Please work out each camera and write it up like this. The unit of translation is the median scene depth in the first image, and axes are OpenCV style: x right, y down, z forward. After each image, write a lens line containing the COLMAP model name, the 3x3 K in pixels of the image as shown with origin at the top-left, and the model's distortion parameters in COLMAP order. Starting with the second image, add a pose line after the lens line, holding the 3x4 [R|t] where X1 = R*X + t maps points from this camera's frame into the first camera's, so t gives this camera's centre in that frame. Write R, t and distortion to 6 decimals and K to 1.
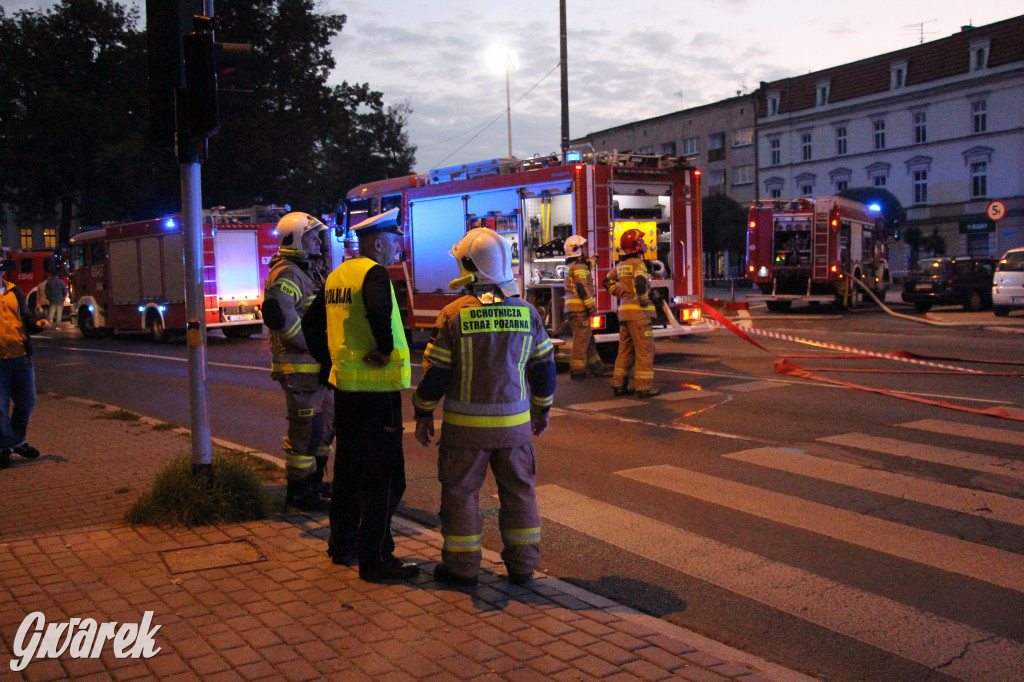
lens RADIAL K [[951.8, 0, 512.0], [0, 951.8, 341.0], [0, 0, 1]] dist [-0.162481, 0.232736]
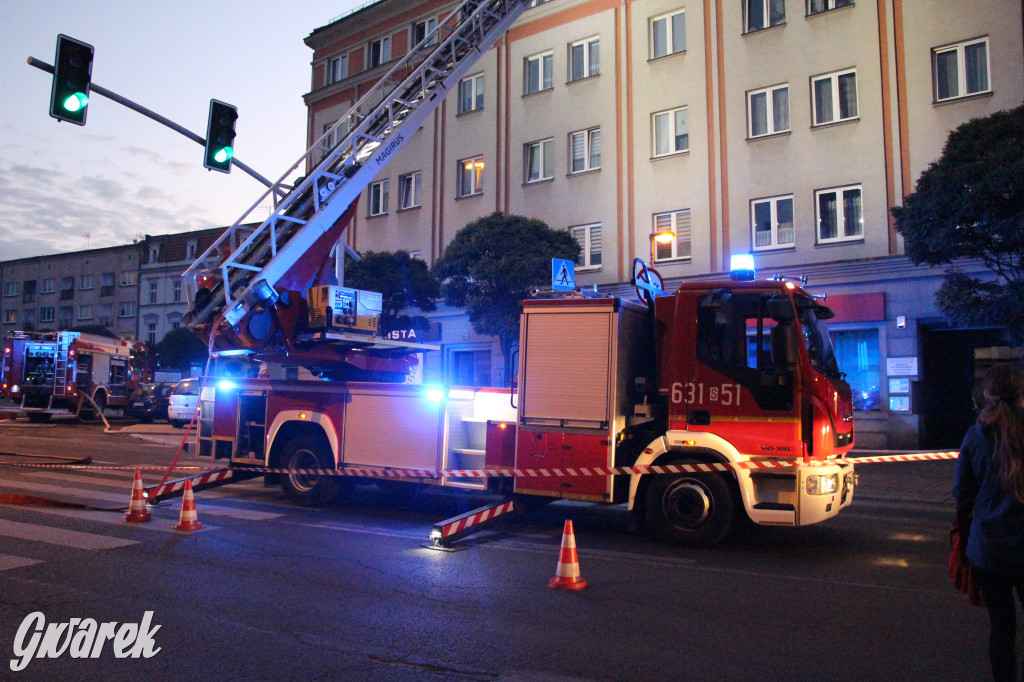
lens RADIAL K [[820.4, 0, 512.0], [0, 820.4, 341.0], [0, 0, 1]] dist [-0.167929, 0.132746]
pose [[0.841659, 0.069922, 0.535463, 0.233138], [0.005368, 0.990449, -0.137774, 0.008767], [-0.539983, 0.118833, 0.833245, -0.196001]]
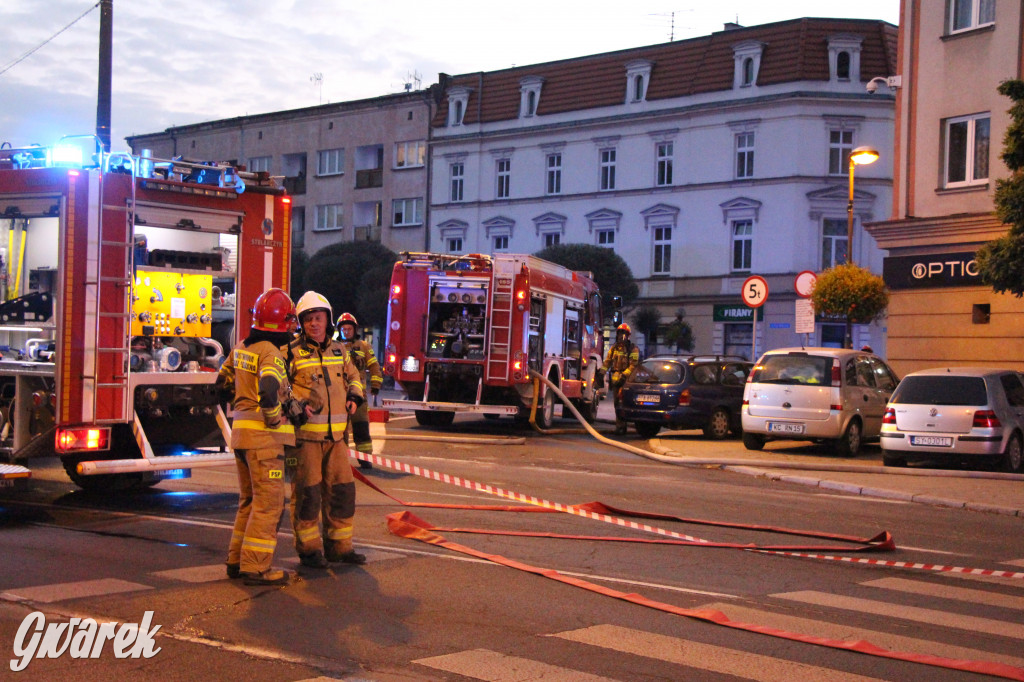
lens RADIAL K [[1468.7, 0, 512.0], [0, 1468.7, 341.0], [0, 0, 1]] dist [0.056203, 0.086181]
pose [[0.952423, 0.058990, 0.299018, 0.030075], [-0.034666, 0.995691, -0.086013, -0.005425], [-0.302803, 0.071555, 0.950363, 0.028269]]
